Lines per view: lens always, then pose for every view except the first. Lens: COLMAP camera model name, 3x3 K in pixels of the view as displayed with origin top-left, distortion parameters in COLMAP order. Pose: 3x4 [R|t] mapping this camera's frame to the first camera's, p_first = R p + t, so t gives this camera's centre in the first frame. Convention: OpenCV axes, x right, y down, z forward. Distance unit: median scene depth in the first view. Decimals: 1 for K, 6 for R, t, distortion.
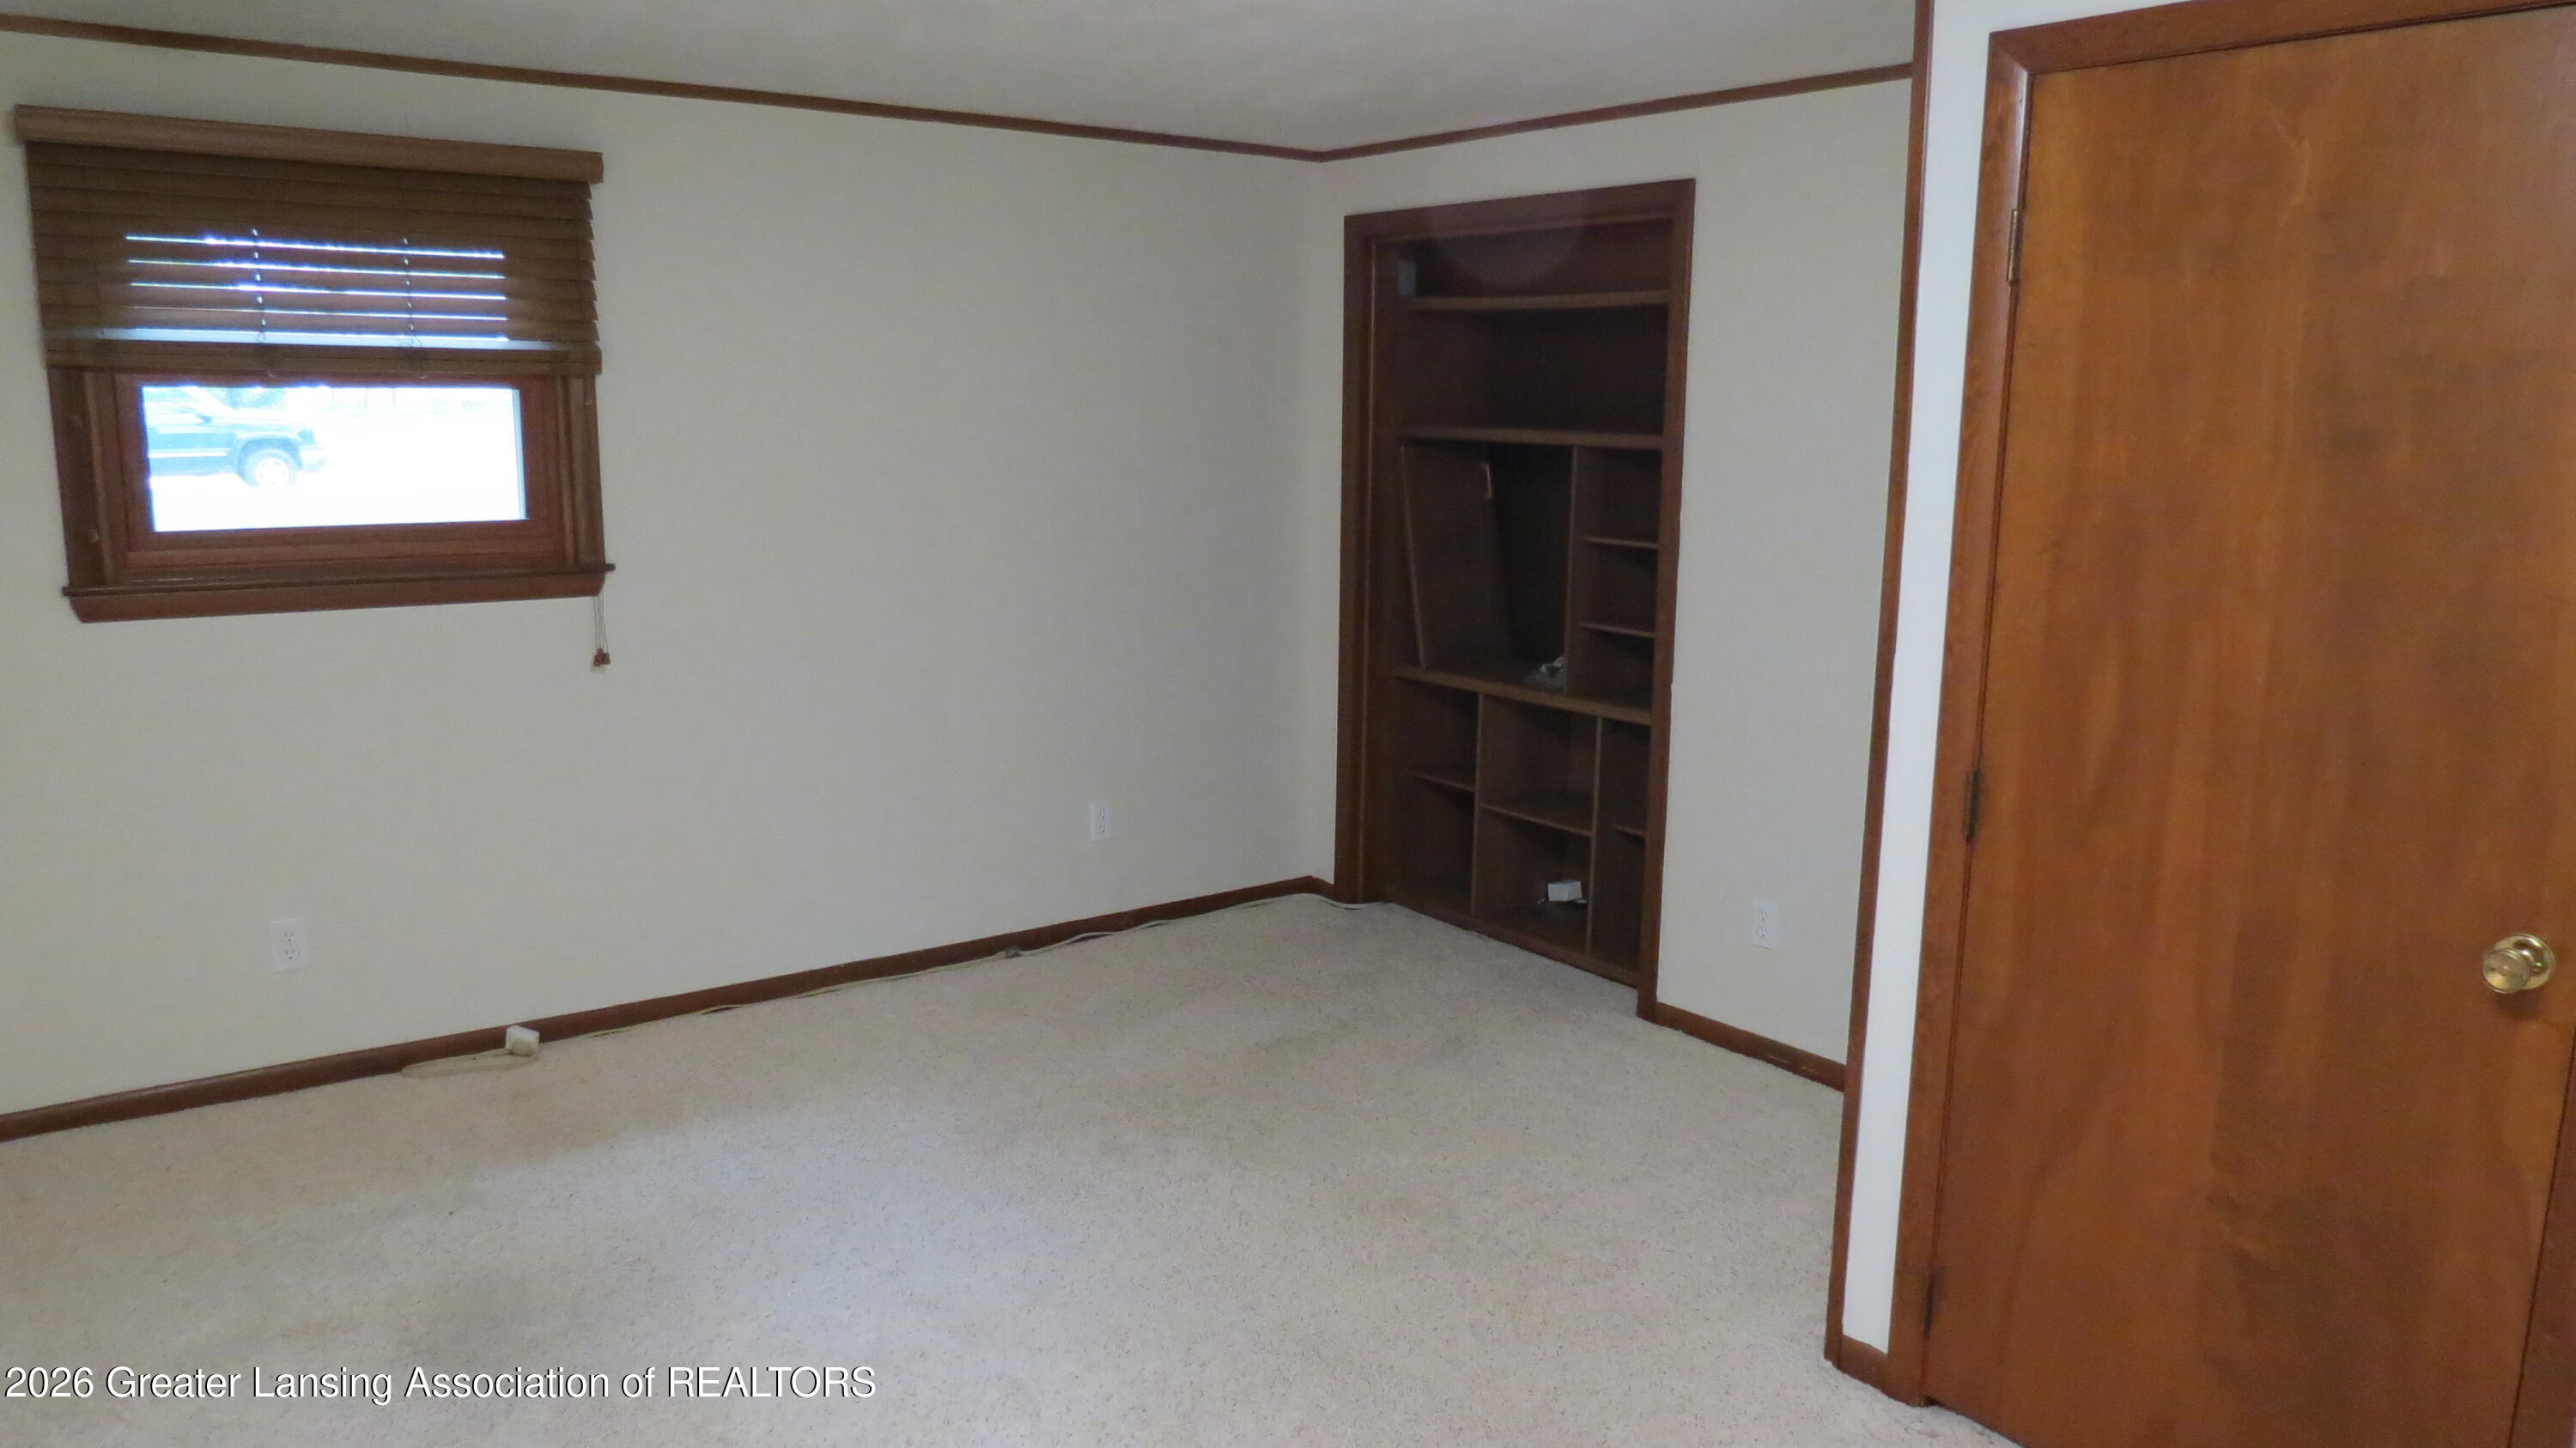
lens RADIAL K [[1847.6, 0, 1283.4], [0, 1847.6, 716.8], [0, 0, 1]] dist [-0.023919, 0.009437]
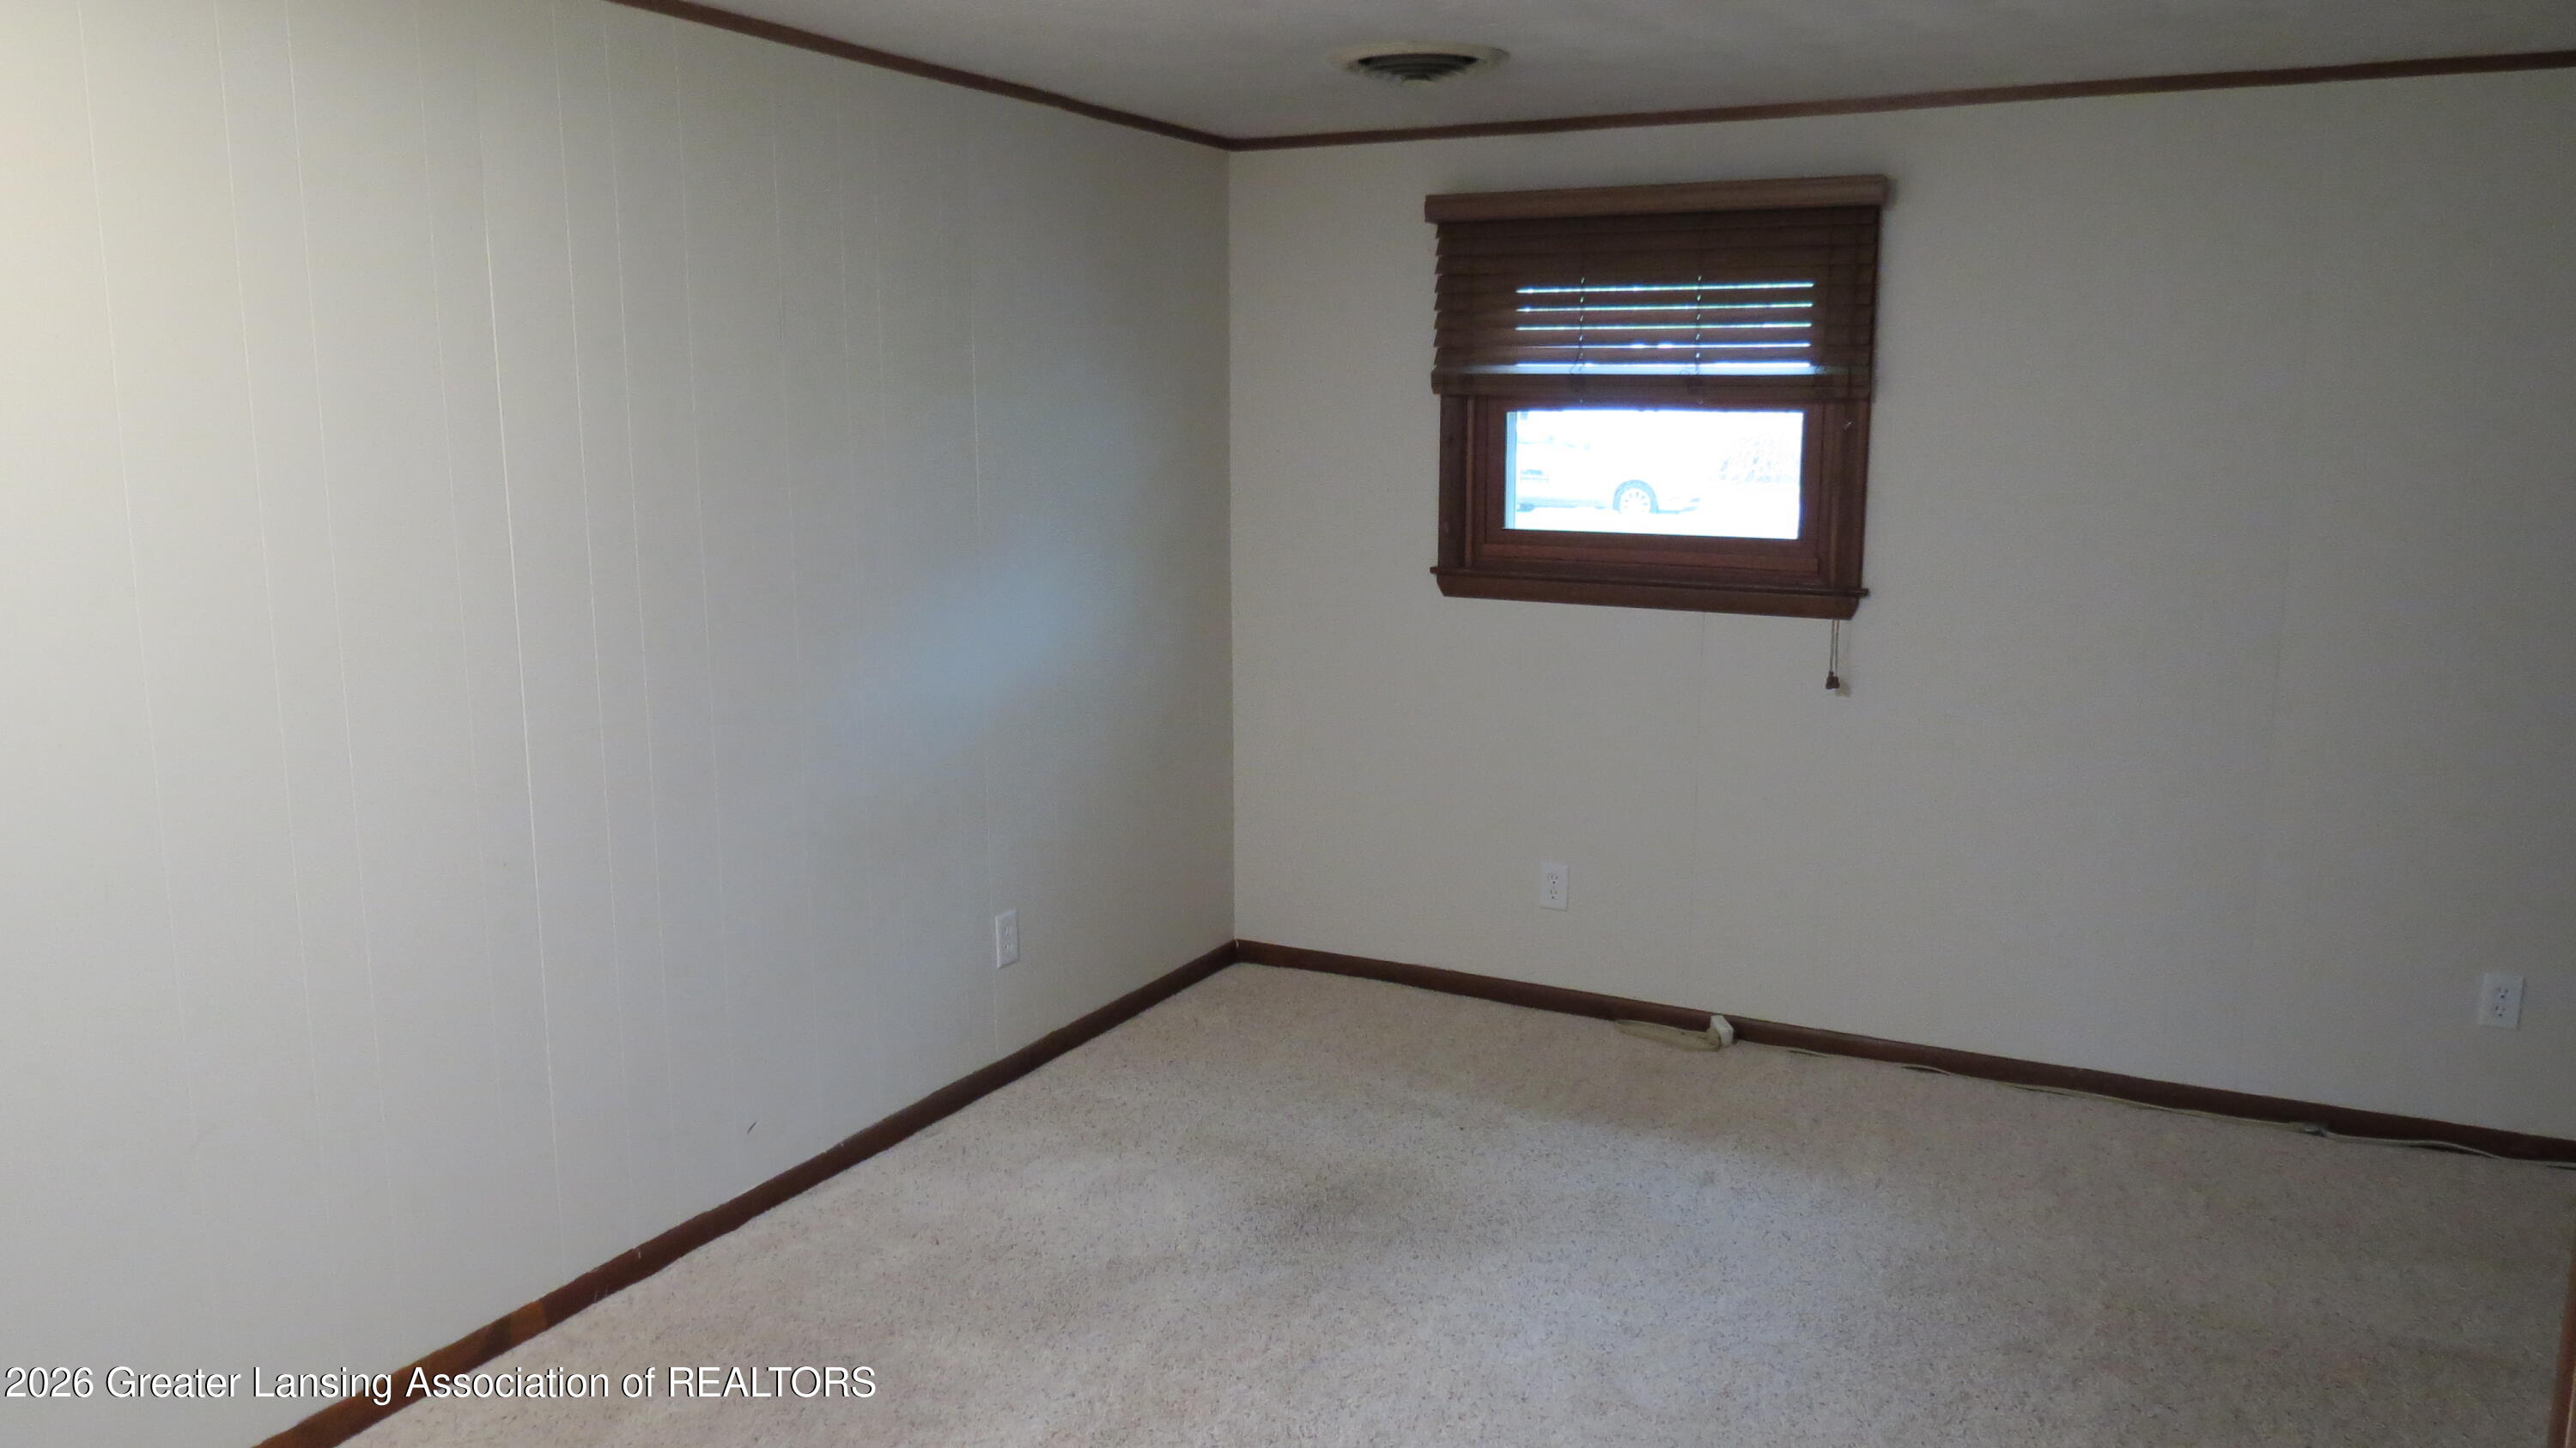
lens RADIAL K [[1847.6, 0, 1282.8], [0, 1847.6, 723.9], [0, 0, 1]] dist [-0.023919, 0.009437]
pose [[0.433622, 0.142010, -0.889834, 0.411865], [-0.156389, 0.984378, 0.080889, -0.045656], [0.887420, 0.104086, 0.449057, 0.302295]]
